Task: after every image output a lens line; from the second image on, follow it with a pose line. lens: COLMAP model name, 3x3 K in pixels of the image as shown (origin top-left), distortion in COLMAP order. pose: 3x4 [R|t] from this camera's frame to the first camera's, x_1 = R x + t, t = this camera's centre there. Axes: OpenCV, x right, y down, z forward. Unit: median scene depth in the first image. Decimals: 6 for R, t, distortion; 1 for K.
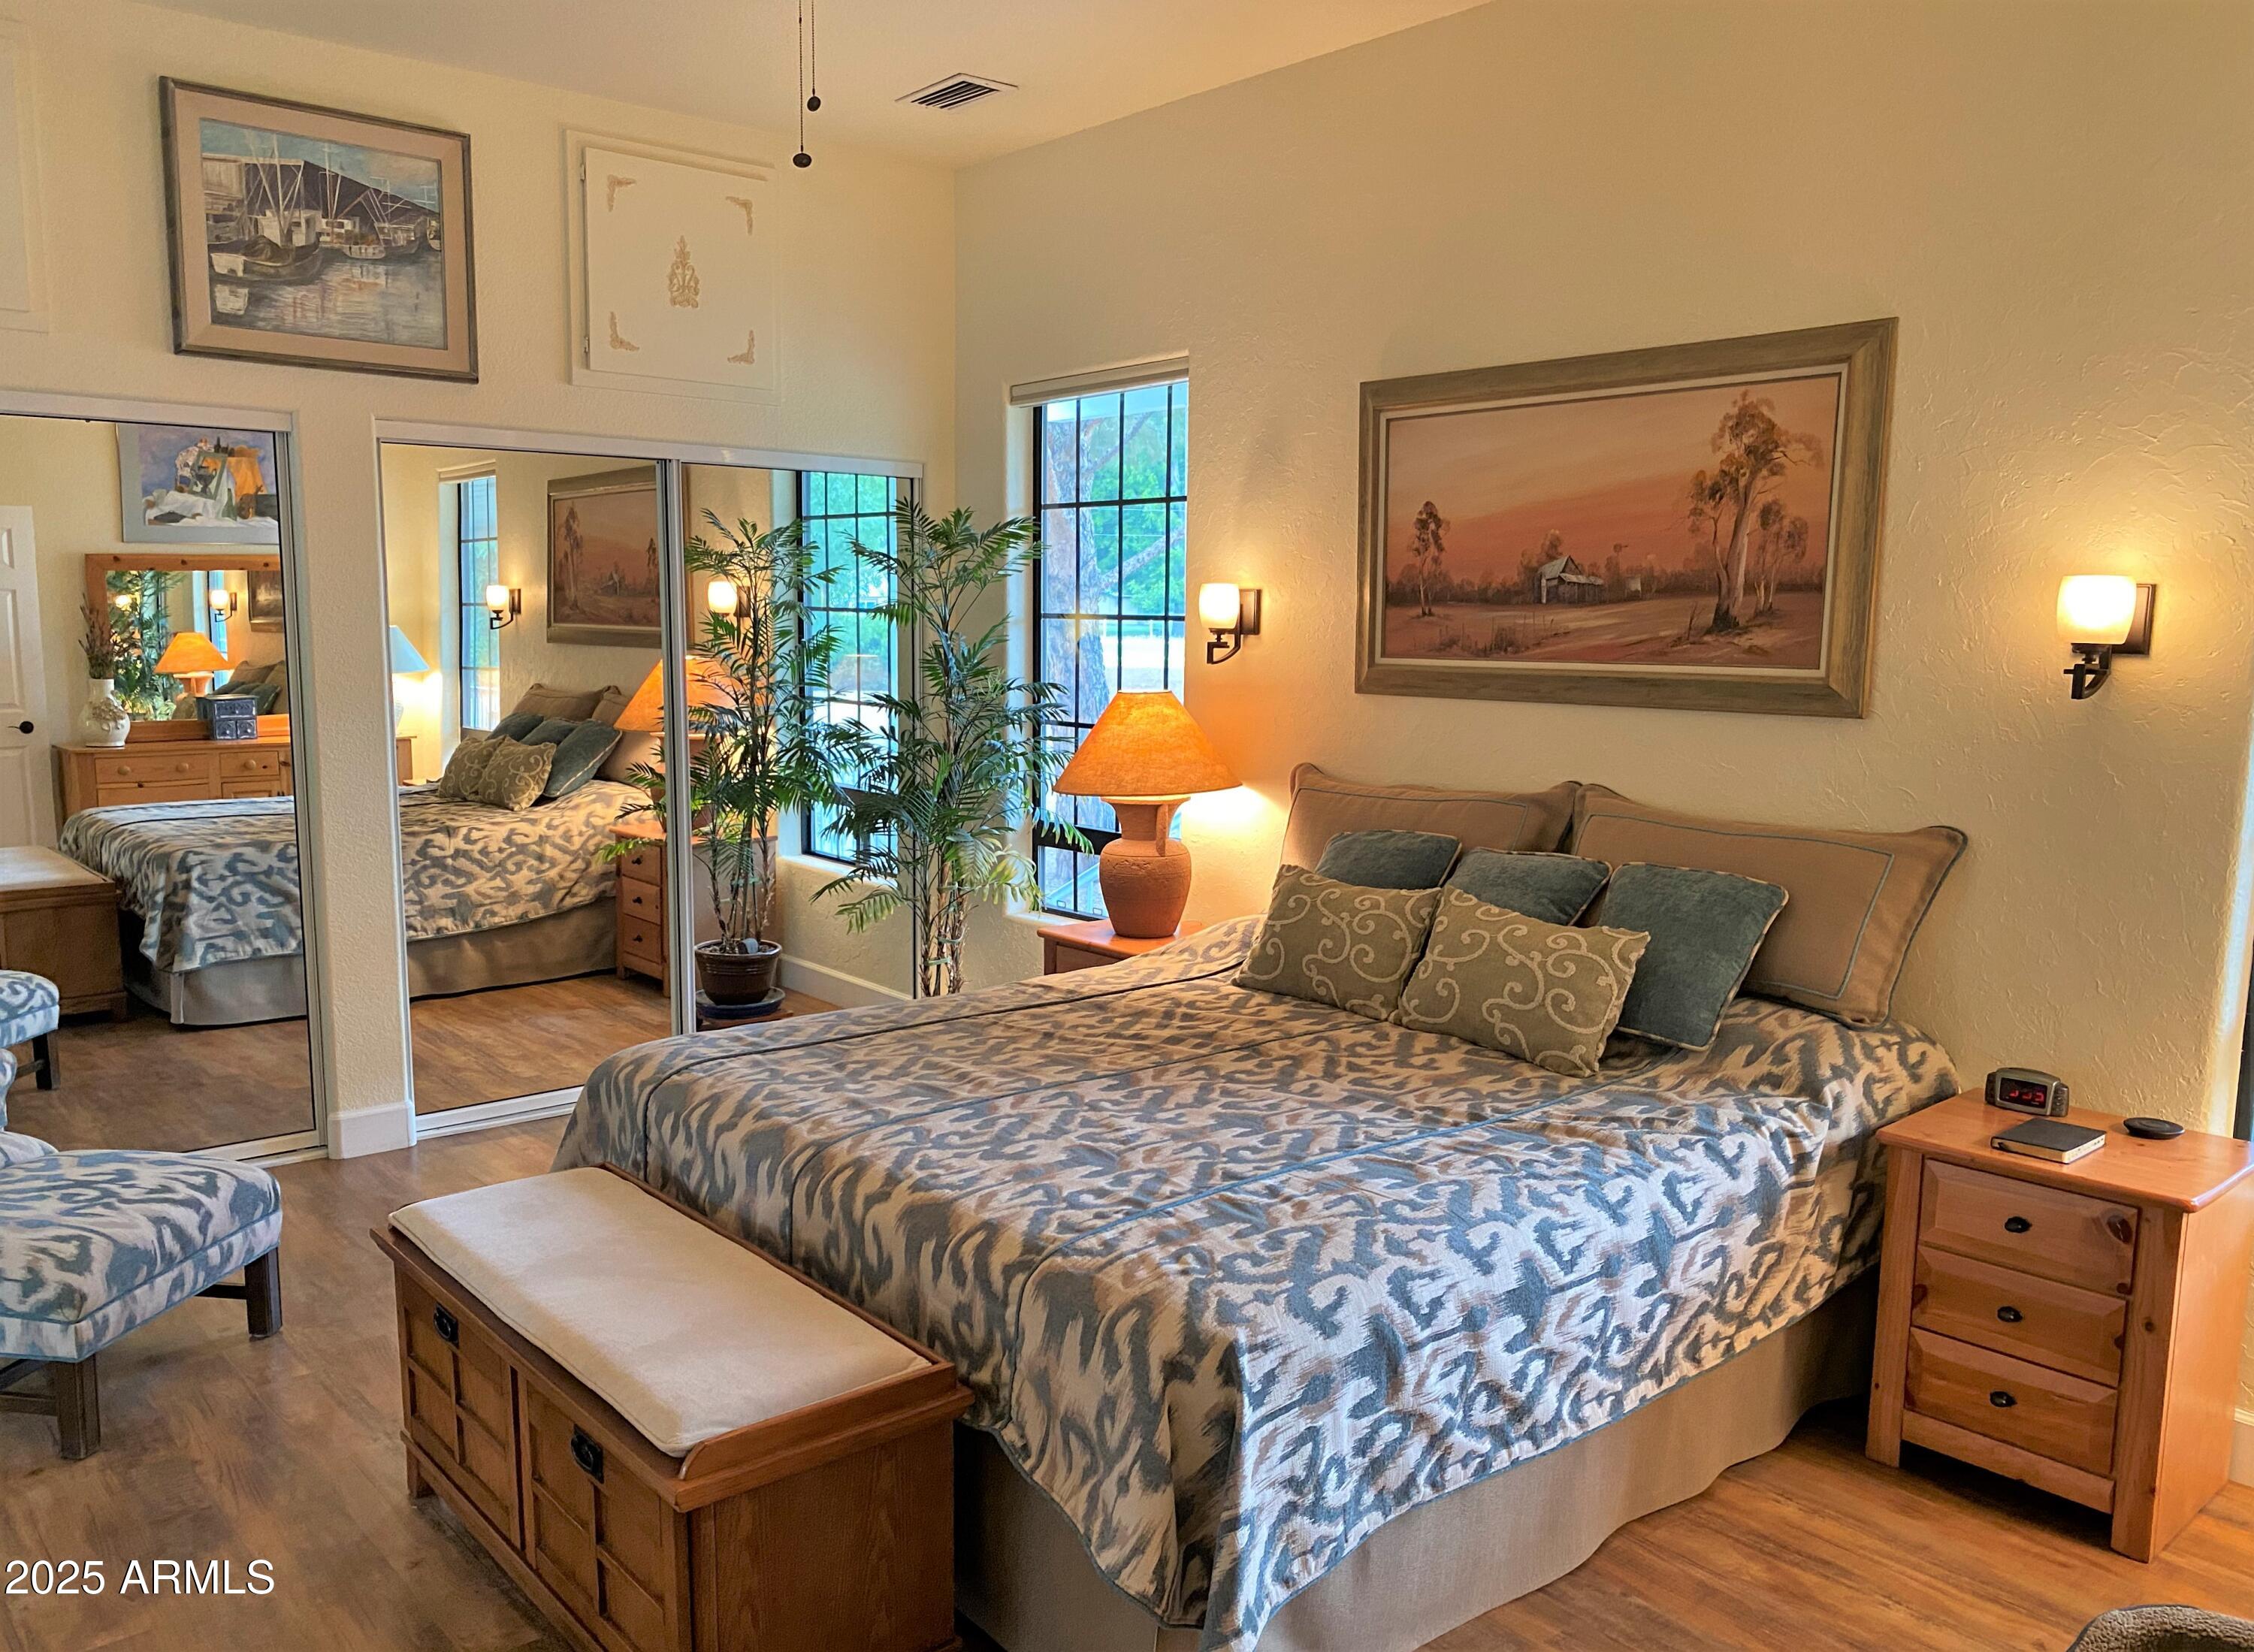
lens RADIAL K [[1752.1, 0, 1103.9], [0, 1752.1, 773.4], [0, 0, 1]] dist [0.063157, -0.100152]
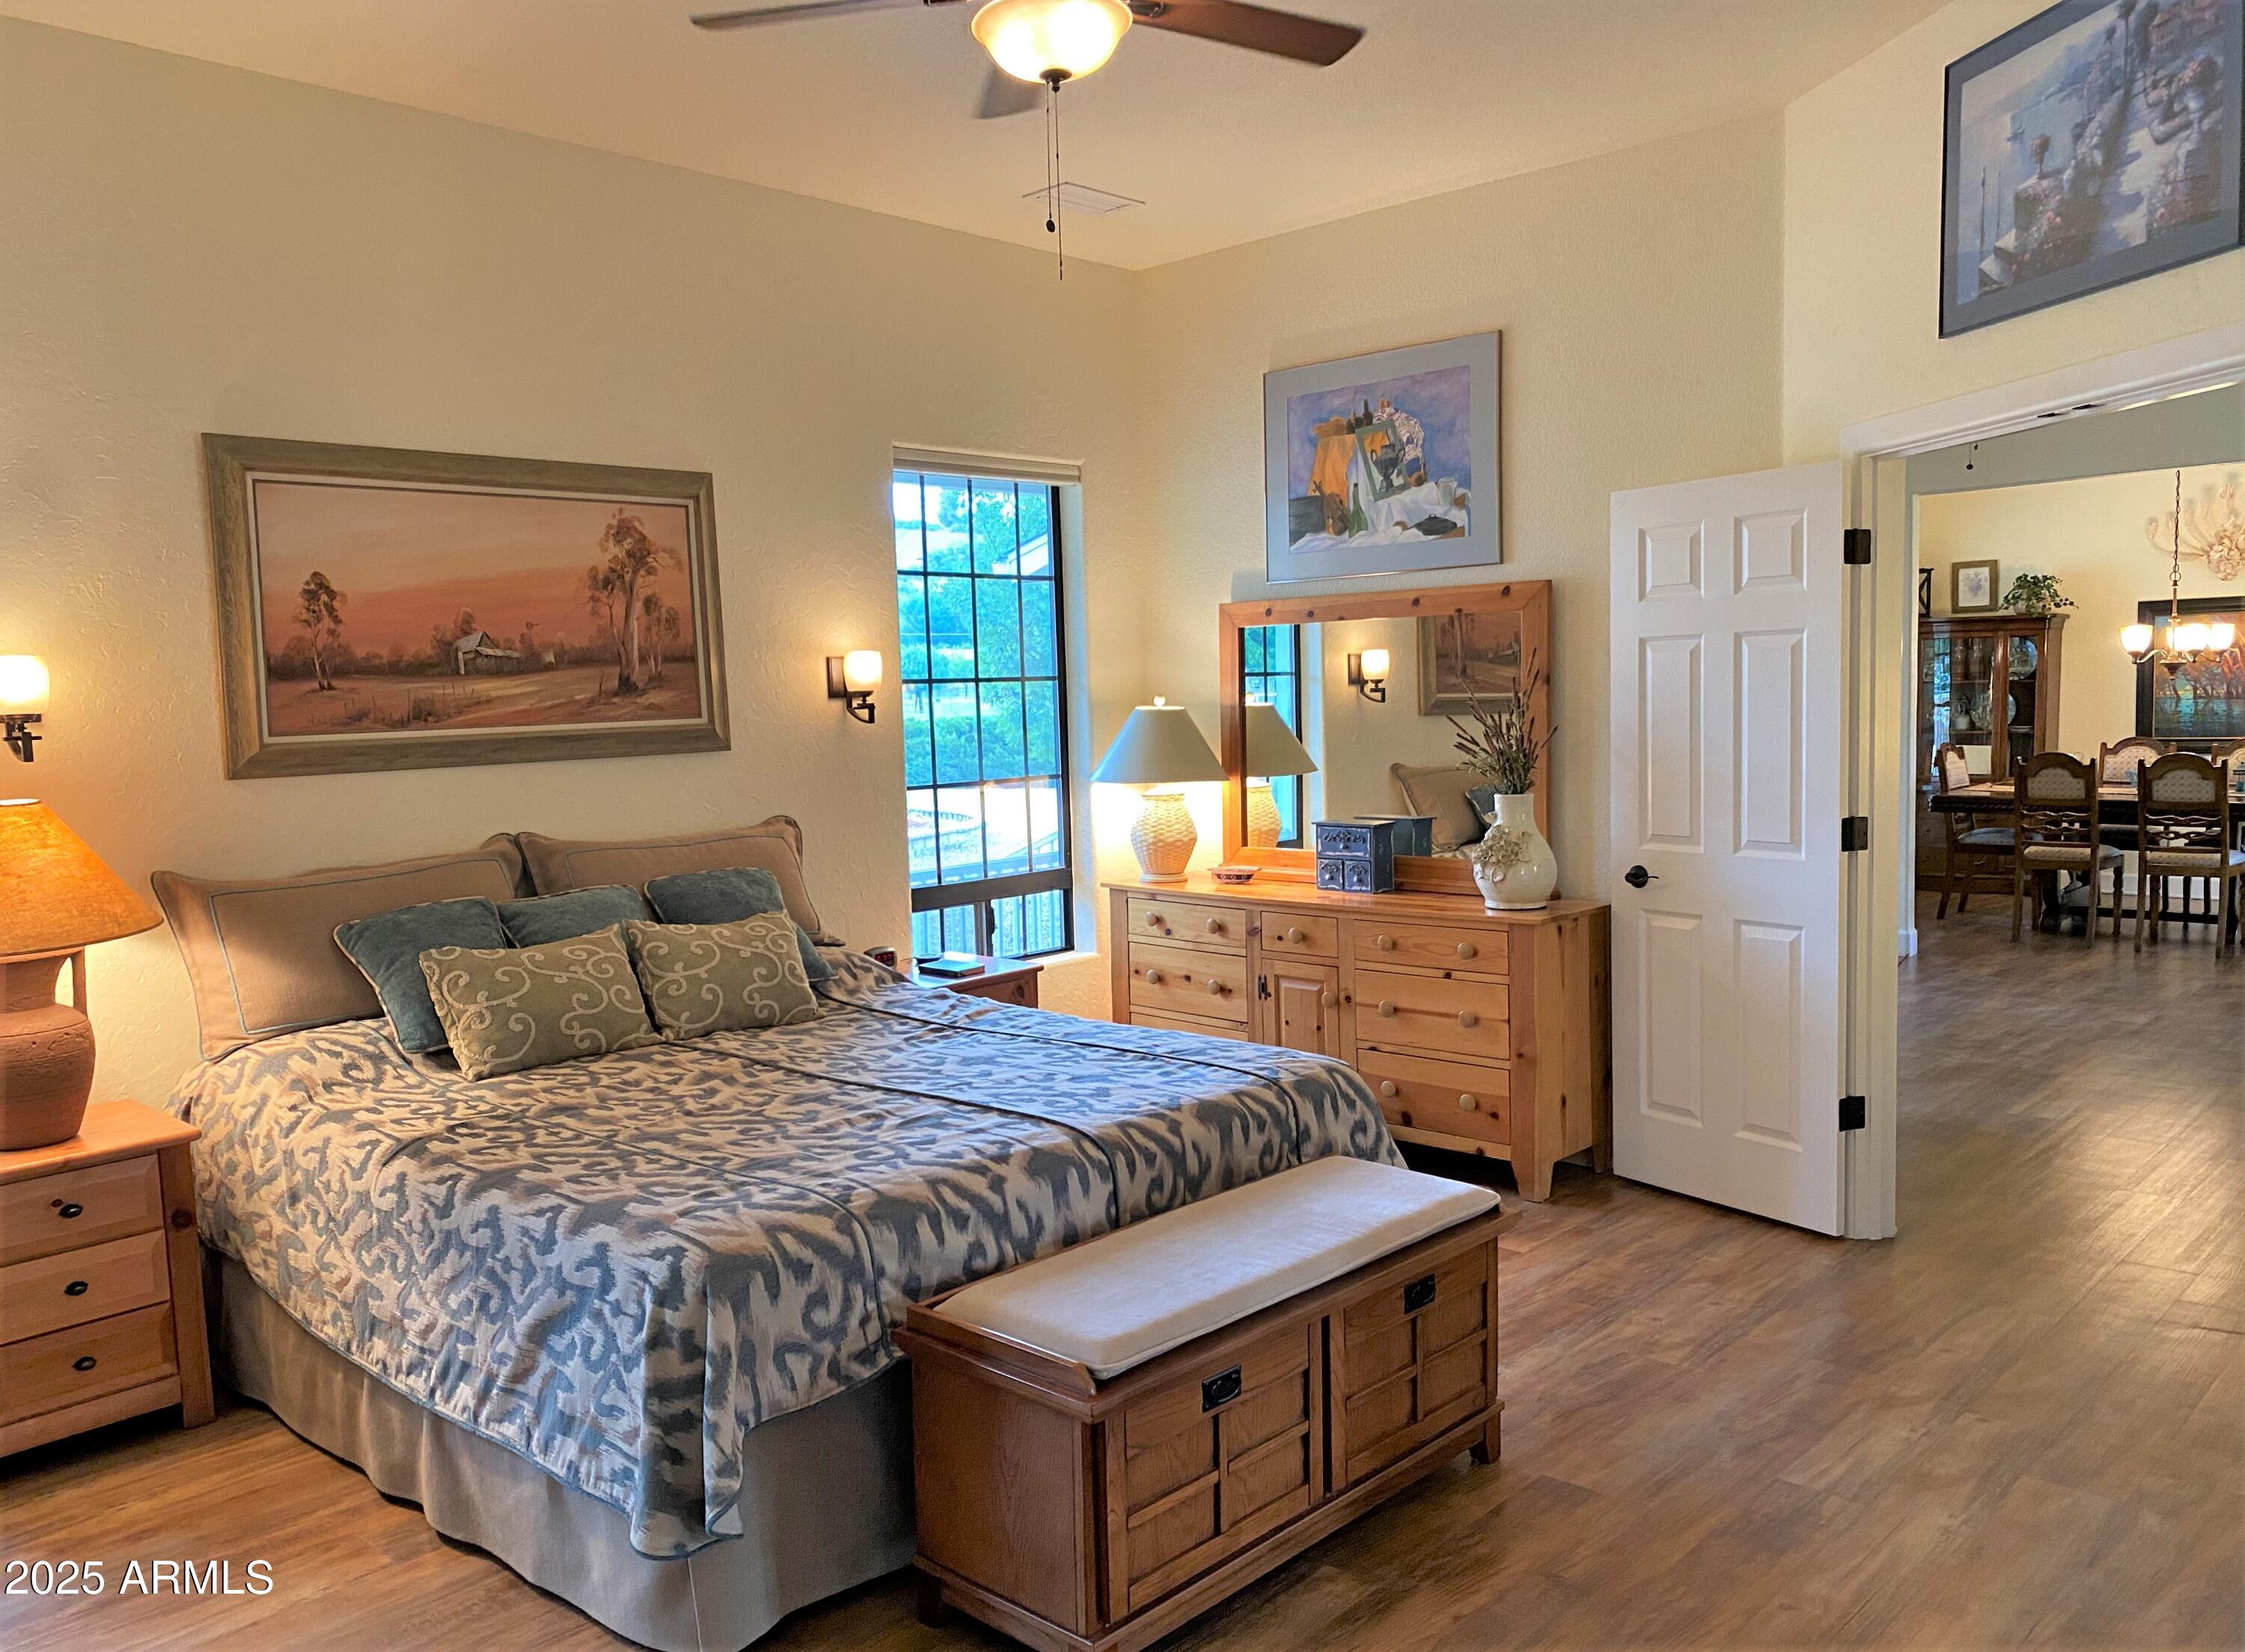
lens RADIAL K [[1745.0, 0, 1064.6], [0, 1745.0, 825.0], [0, 0, 1]] dist [0.063157, -0.100152]
pose [[-0.104926, -0.083244, 0.990990, -0.909093], [0.124860, 0.987502, 0.096171, -0.066010], [-0.986611, 0.133826, -0.093220, 0.783040]]
